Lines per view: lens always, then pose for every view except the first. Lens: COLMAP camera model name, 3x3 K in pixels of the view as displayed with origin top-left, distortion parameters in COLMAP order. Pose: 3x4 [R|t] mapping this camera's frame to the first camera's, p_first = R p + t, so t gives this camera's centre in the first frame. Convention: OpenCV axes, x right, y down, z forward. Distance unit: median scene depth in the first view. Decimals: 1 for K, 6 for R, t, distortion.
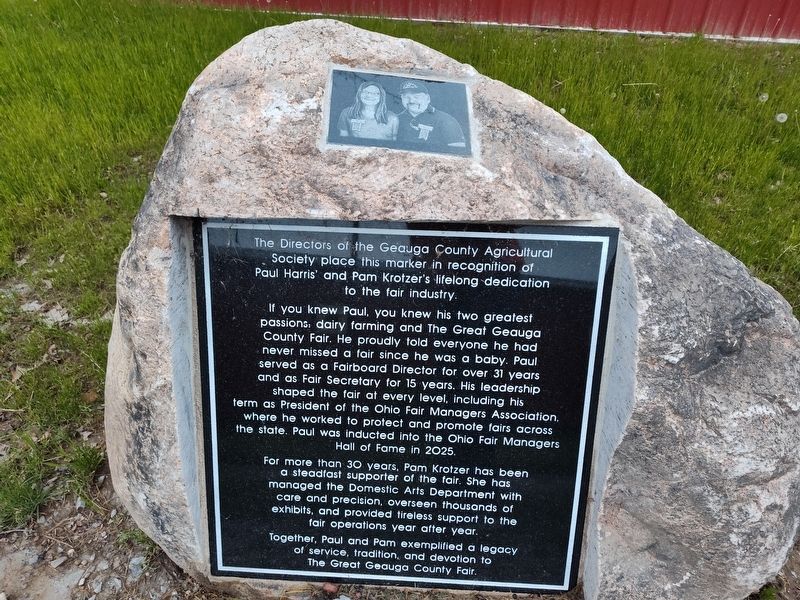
lens RADIAL K [[539.7, 0, 400.0], [0, 539.7, 300.0], [0, 0, 1]] dist [0.054192, -0.042666]
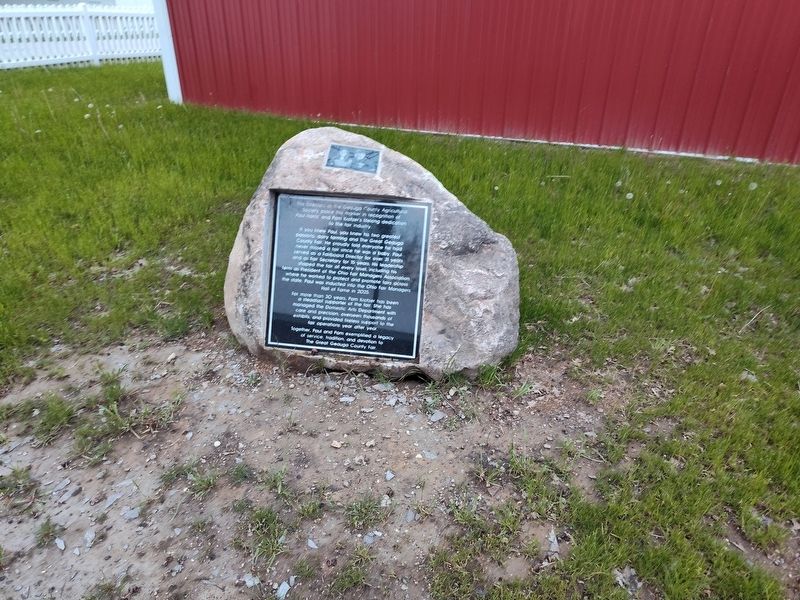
lens RADIAL K [[539.7, 0, 400.0], [0, 539.7, 300.0], [0, 0, 1]] dist [0.054192, -0.042666]
pose [[0.996715, 0.054495, -0.059910, 0.395119], [-0.063934, 0.983535, -0.169030, 0.728391], [0.049712, 0.172306, 0.983788, -1.416786]]
